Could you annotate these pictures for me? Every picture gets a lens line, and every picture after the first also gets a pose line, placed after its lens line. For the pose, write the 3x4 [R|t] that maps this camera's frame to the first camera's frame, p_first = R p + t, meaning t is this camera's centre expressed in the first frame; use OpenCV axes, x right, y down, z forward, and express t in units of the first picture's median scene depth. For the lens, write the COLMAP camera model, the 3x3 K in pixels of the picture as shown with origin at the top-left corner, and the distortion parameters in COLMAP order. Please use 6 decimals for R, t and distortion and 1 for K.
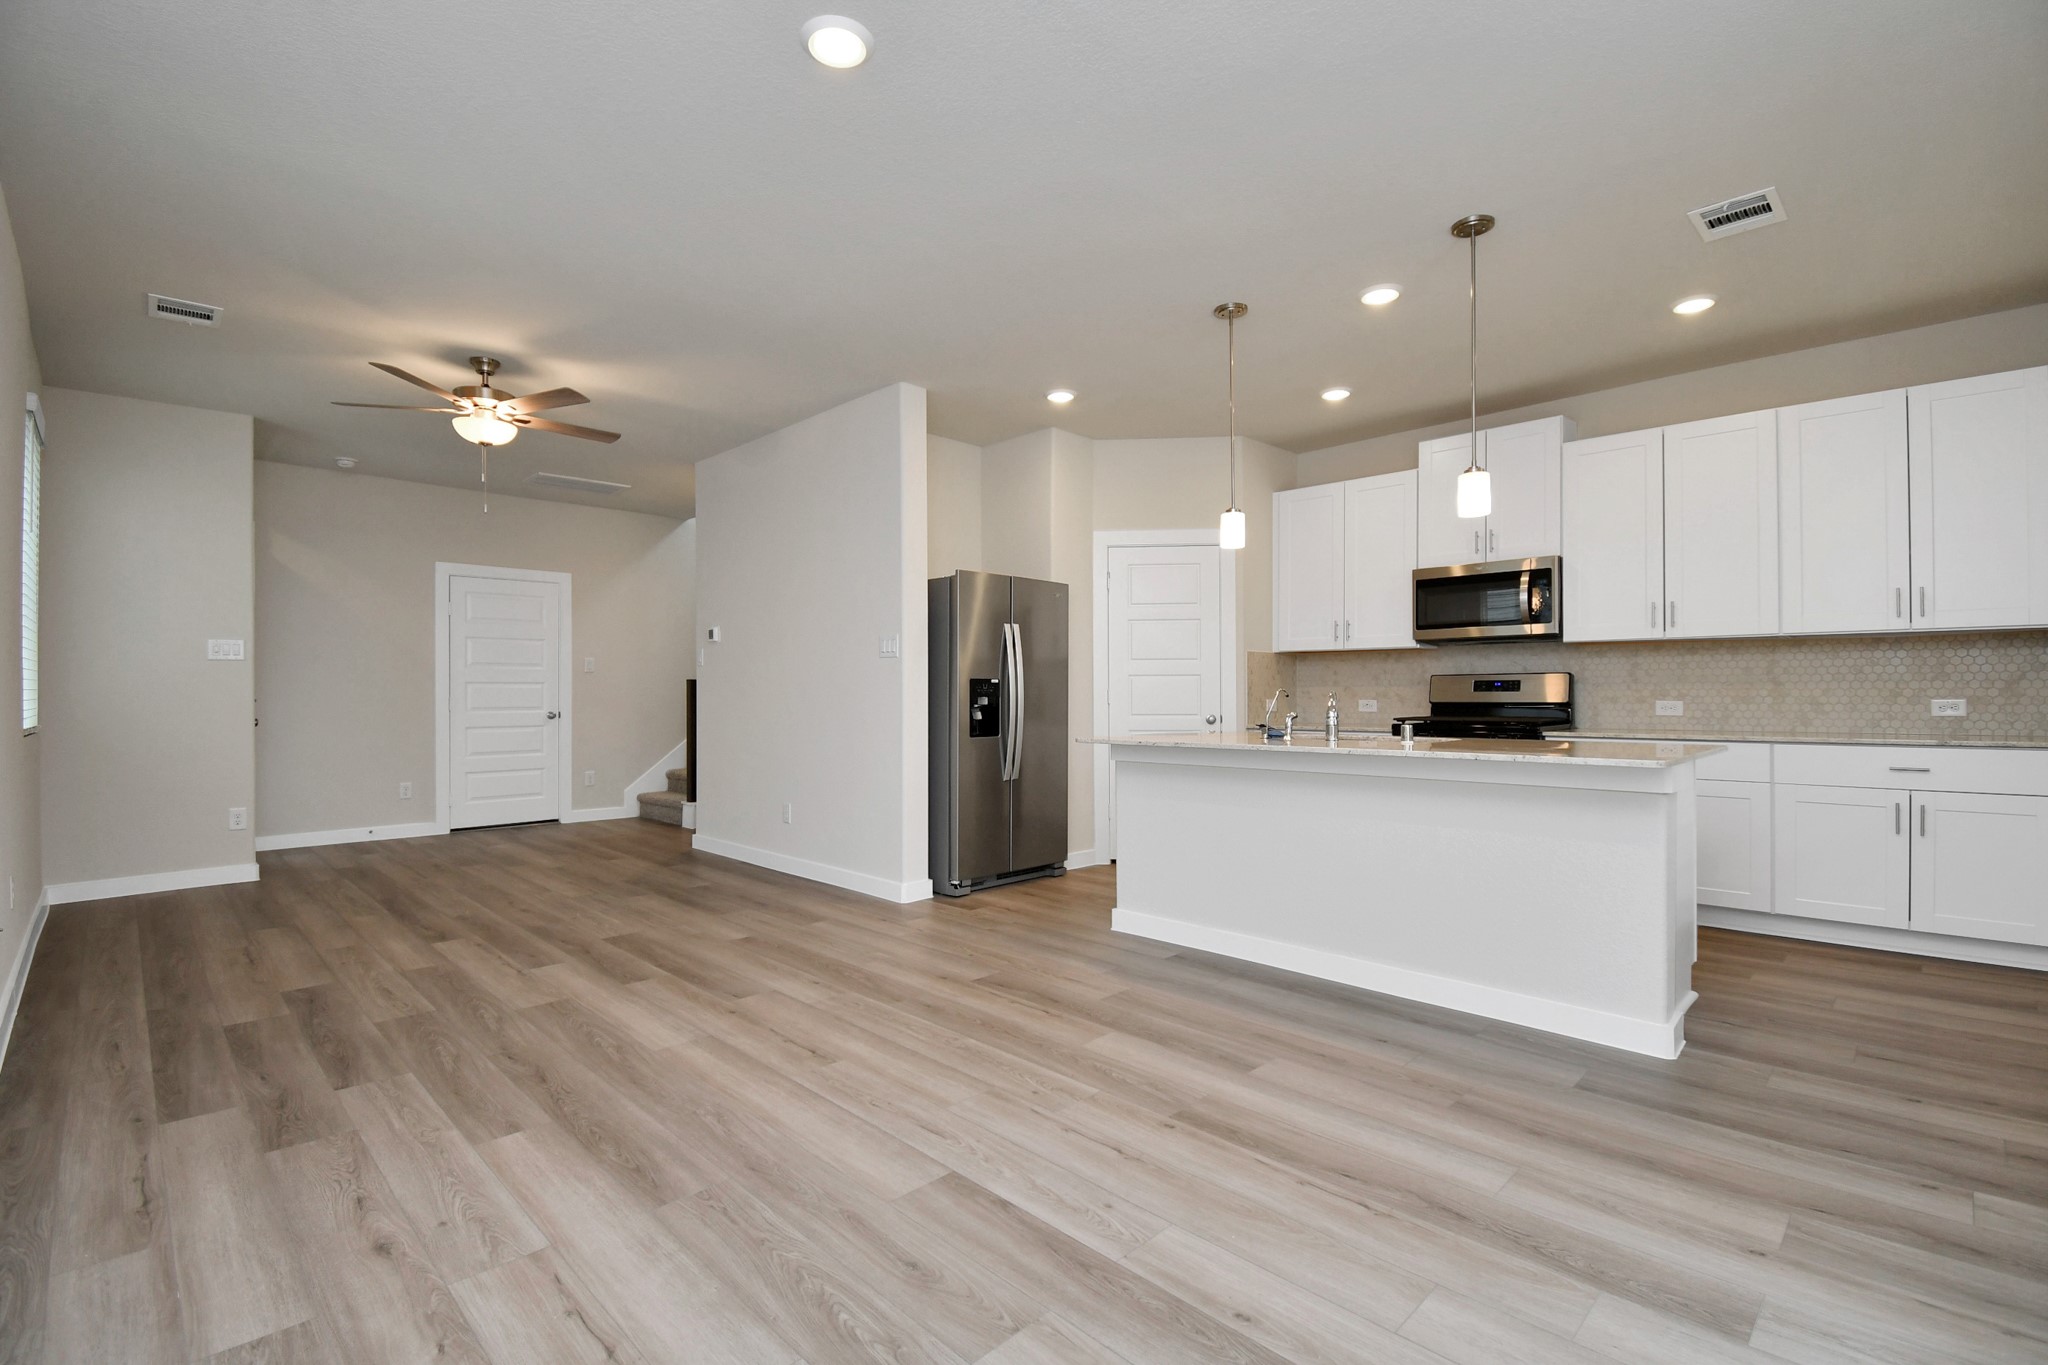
lens RADIAL K [[919.9, 0, 1024.0], [0, 919.9, 682.5], [0, 0, 1]] dist [0.027316, -0.027591]
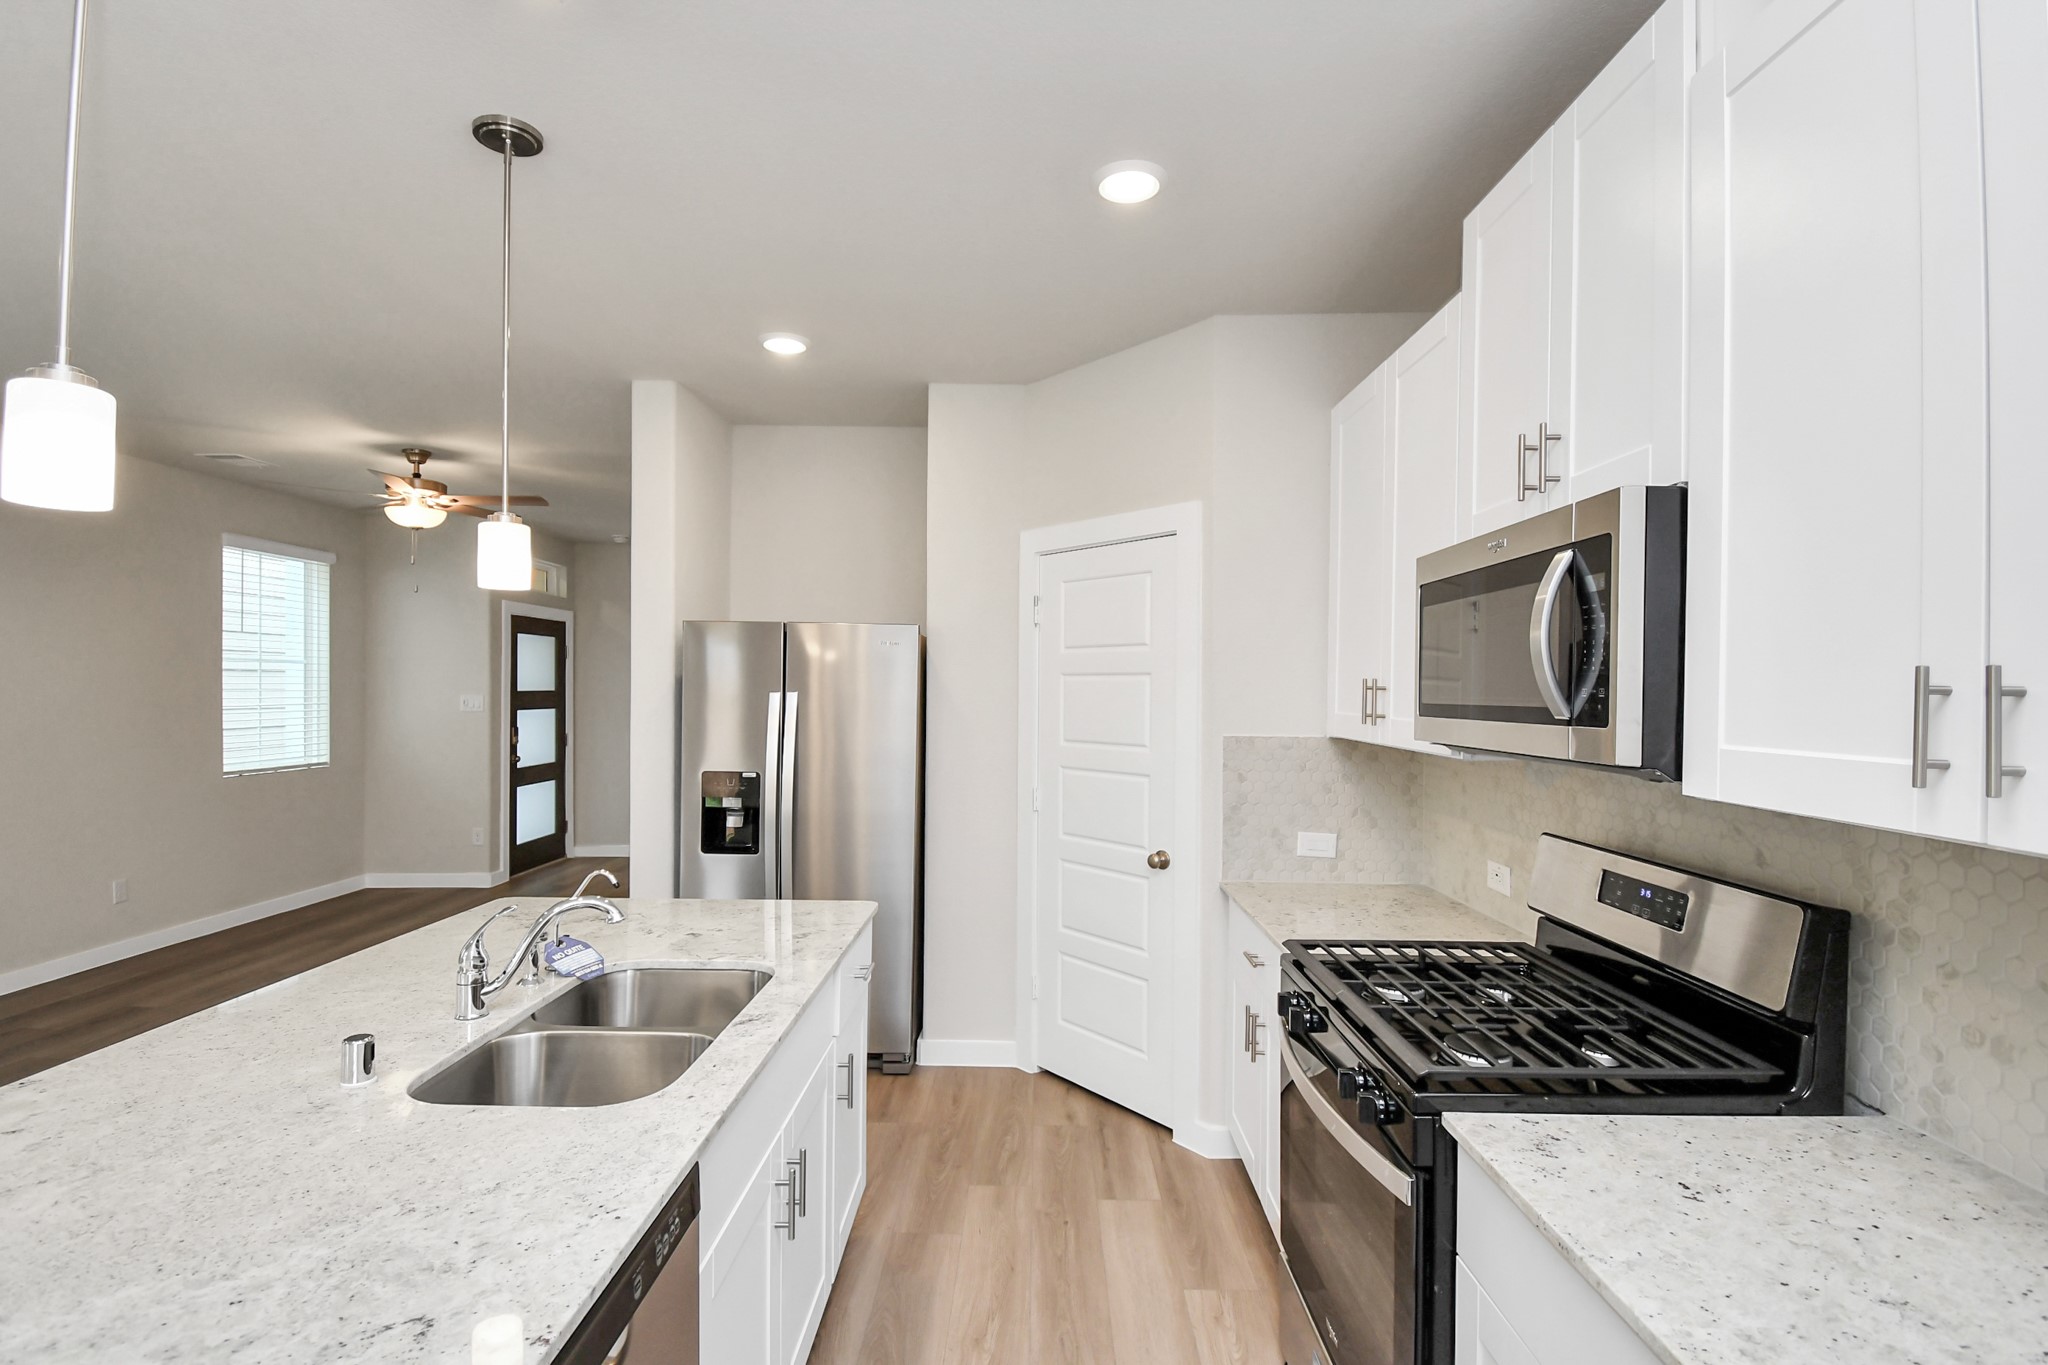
lens RADIAL K [[934.5, 0, 1003.7], [0, 934.5, 685.2], [0, 0, 1]] dist [0.023928, -0.029609]
pose [[0.699517, 0.006897, -0.714583, 0.834192], [-0.004213, 0.999976, 0.005527, -0.101010], [0.714603, -0.000856, 0.699529, 0.868088]]
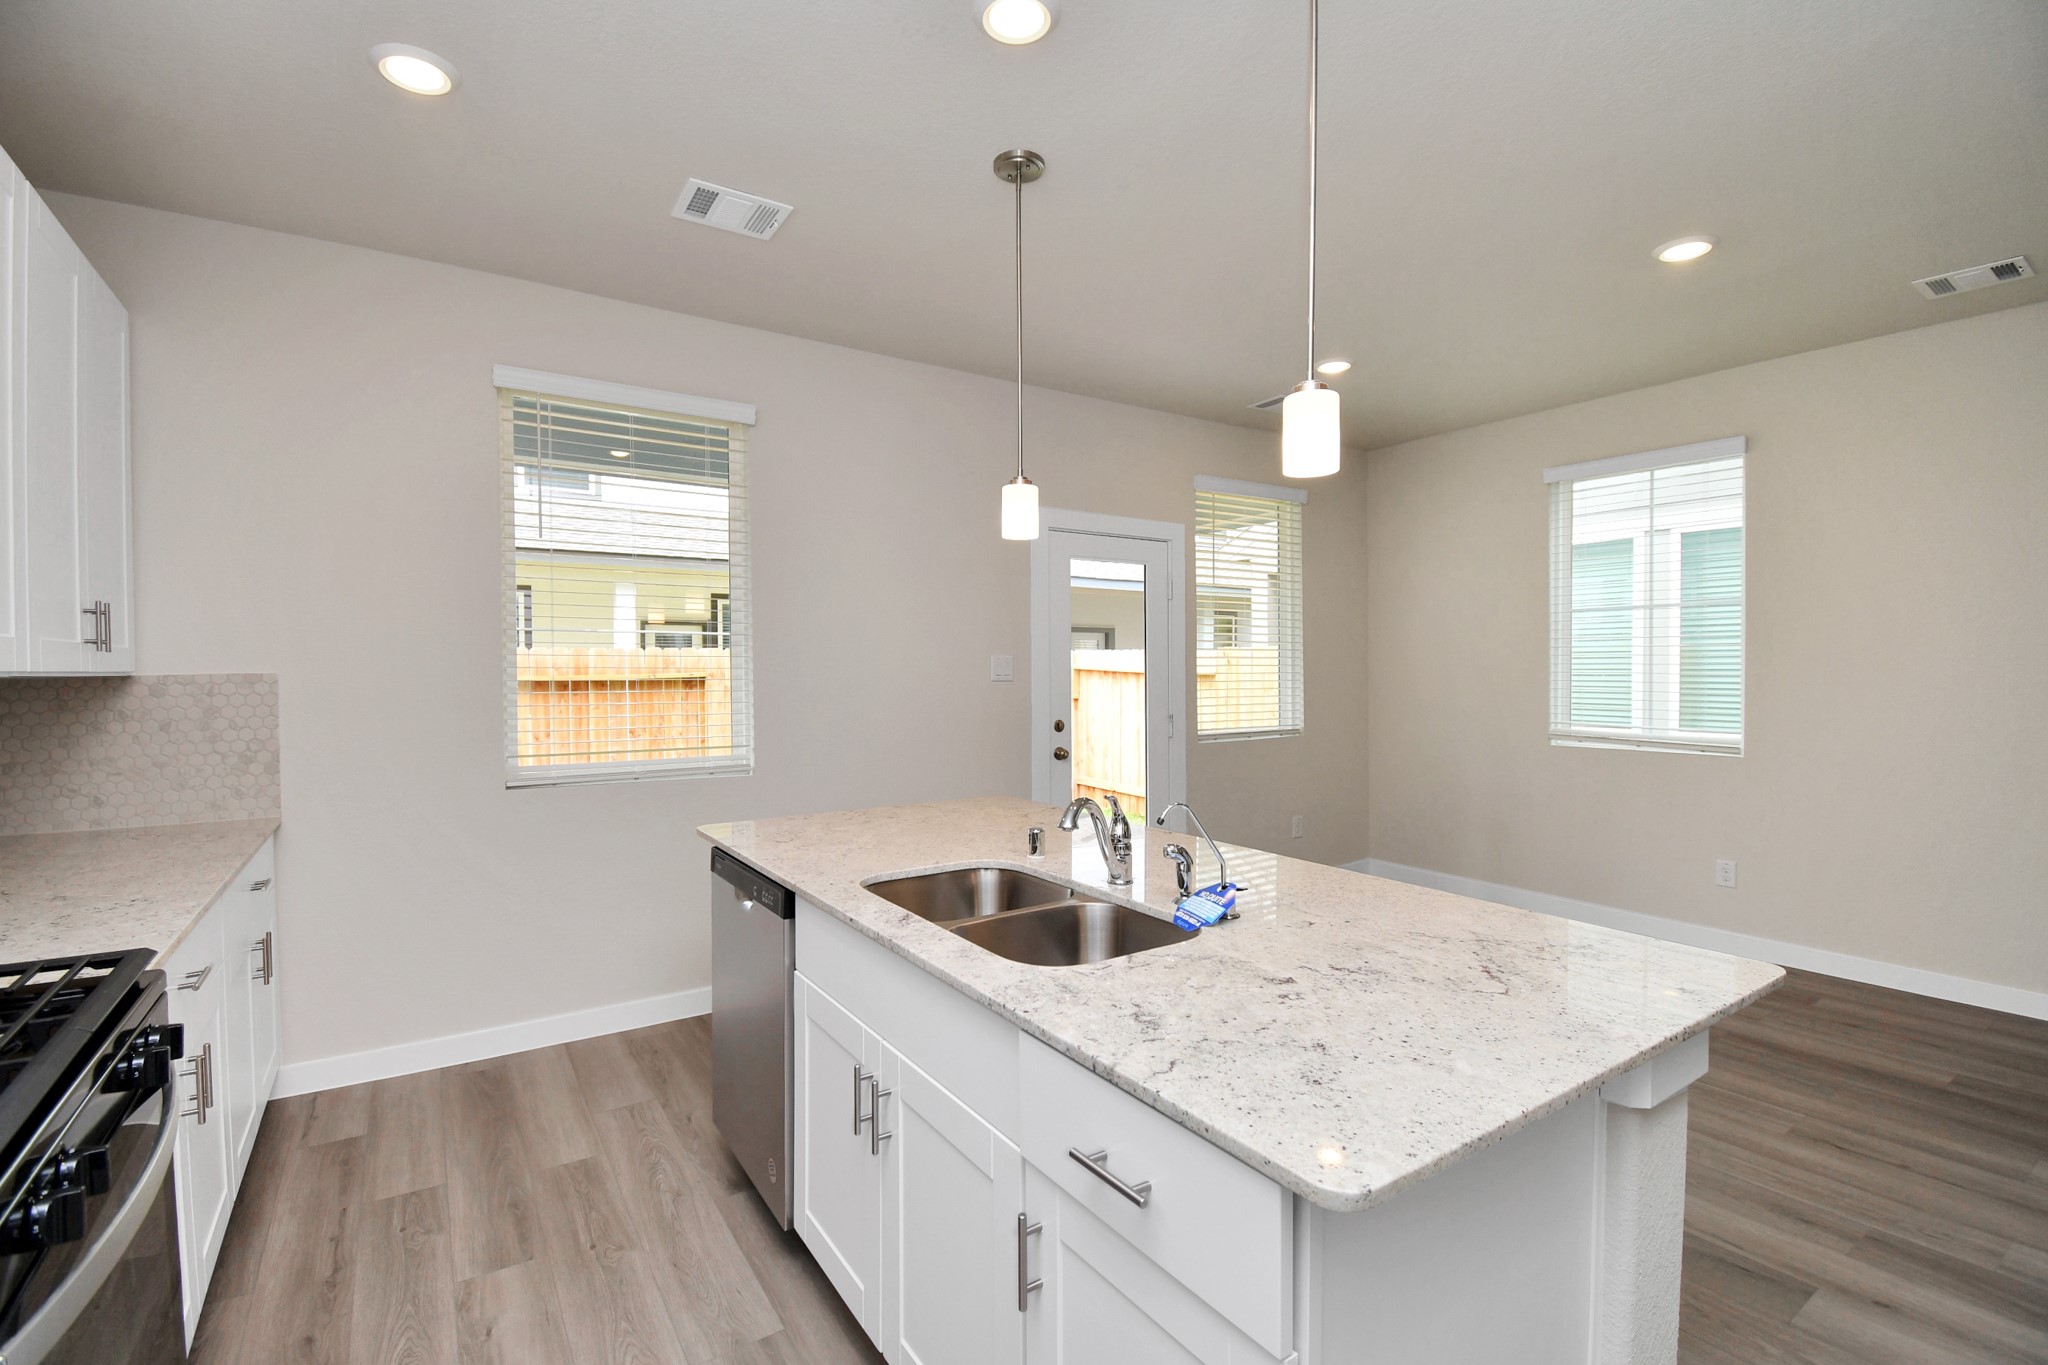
lens RADIAL K [[919.9, 0, 1024.0], [0, 919.9, 682.5], [0, 0, 1]] dist [0.027316, -0.027591]
pose [[-0.981221, 0.007468, 0.192741, 0.286010], [0.008563, 0.999952, 0.004847, -0.051812], [-0.192696, 0.006407, -0.981238, 1.530818]]
